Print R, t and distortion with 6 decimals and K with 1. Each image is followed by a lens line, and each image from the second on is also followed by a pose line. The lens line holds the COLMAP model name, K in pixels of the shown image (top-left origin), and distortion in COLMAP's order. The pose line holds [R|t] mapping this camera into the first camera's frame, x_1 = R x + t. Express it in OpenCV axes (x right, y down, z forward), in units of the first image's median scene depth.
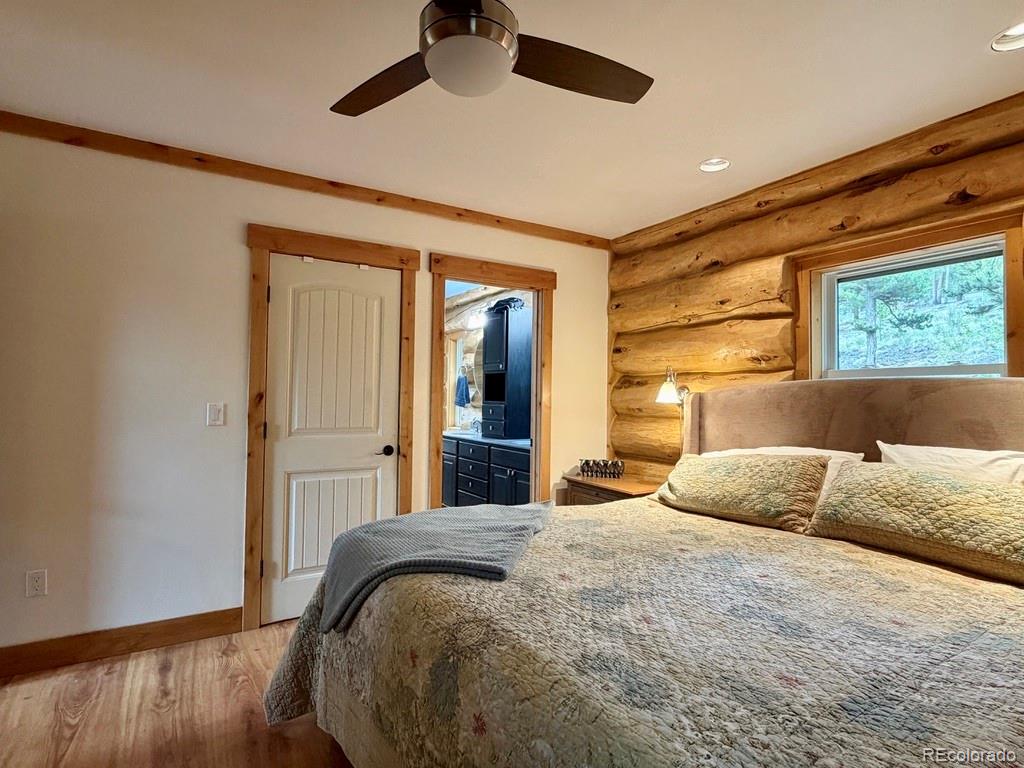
lens RADIAL K [[539.2, 0, 510.3], [0, 539.2, 383.2], [0, 0, 1]] dist [0.001420, -0.000799]
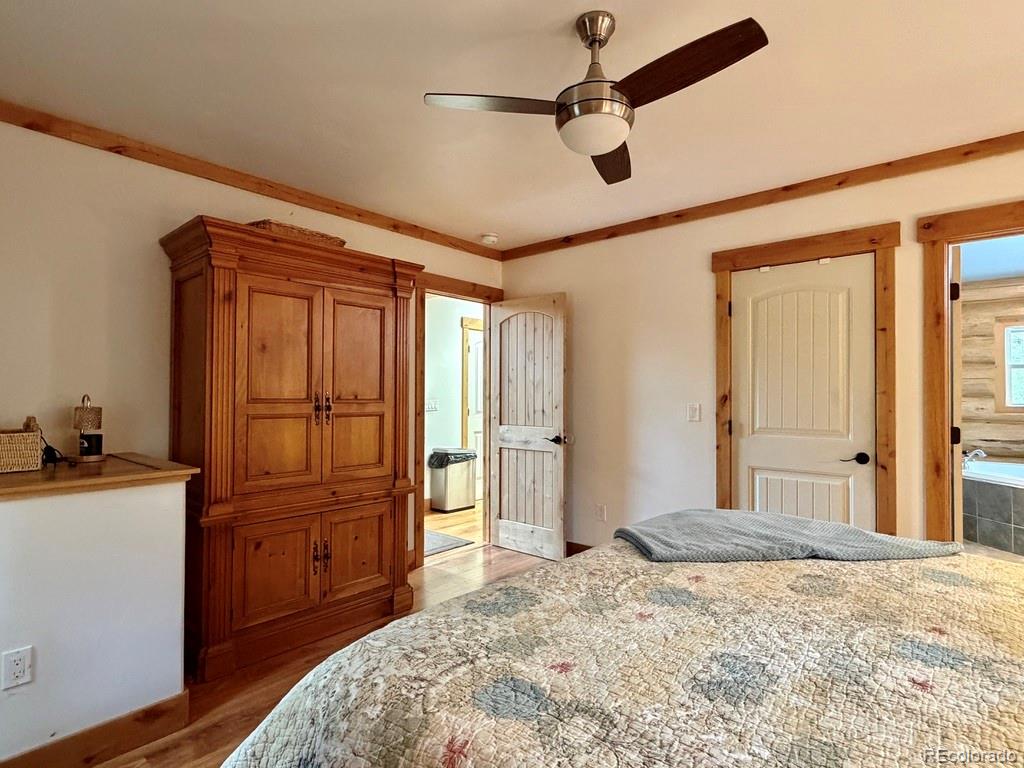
lens RADIAL K [[539.2, 0, 512.3], [0, 539.2, 385.3], [0, 0, 1]] dist [0.001420, -0.000799]
pose [[0.309147, -0.026711, -0.950639, 0.485253], [0.023555, 0.999514, -0.020424, 0.009643], [0.950722, -0.016078, 0.309626, 0.195360]]
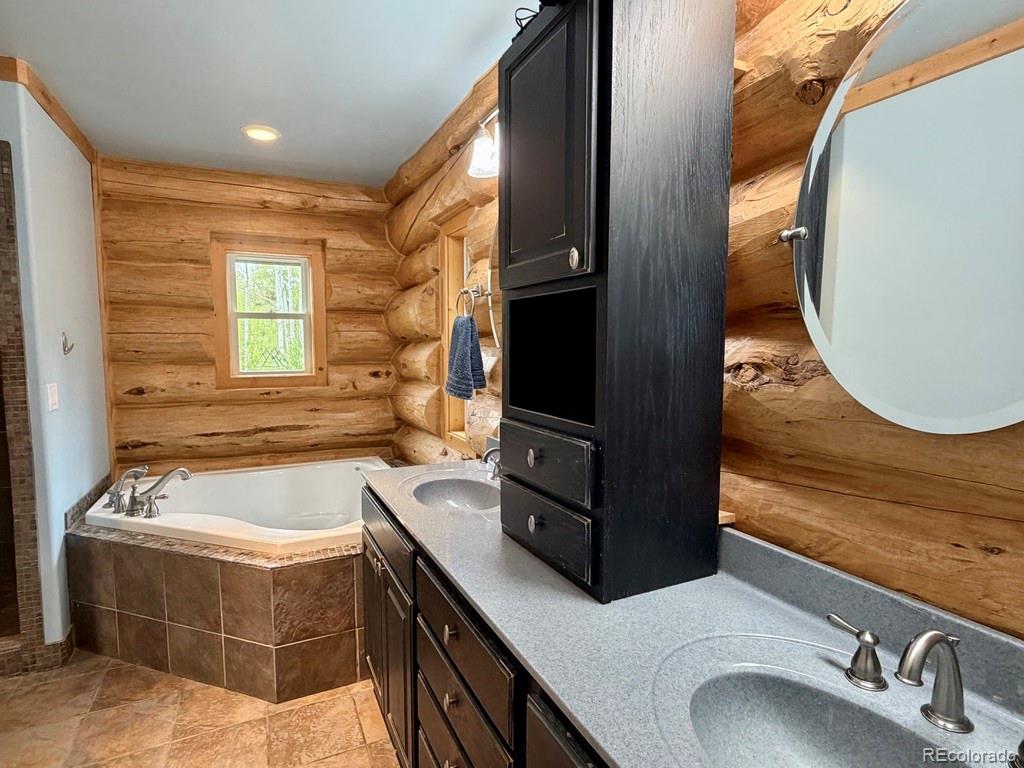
lens RADIAL K [[539.2, 0, 511.9], [0, 539.2, 380.0], [0, 0, 1]] dist [0.001420, -0.000799]
pose [[0.994797, -0.012698, -0.101085, -0.034322], [0.022401, 0.995184, 0.095434, -0.009832], [0.099386, -0.097201, 0.990290, 1.290870]]
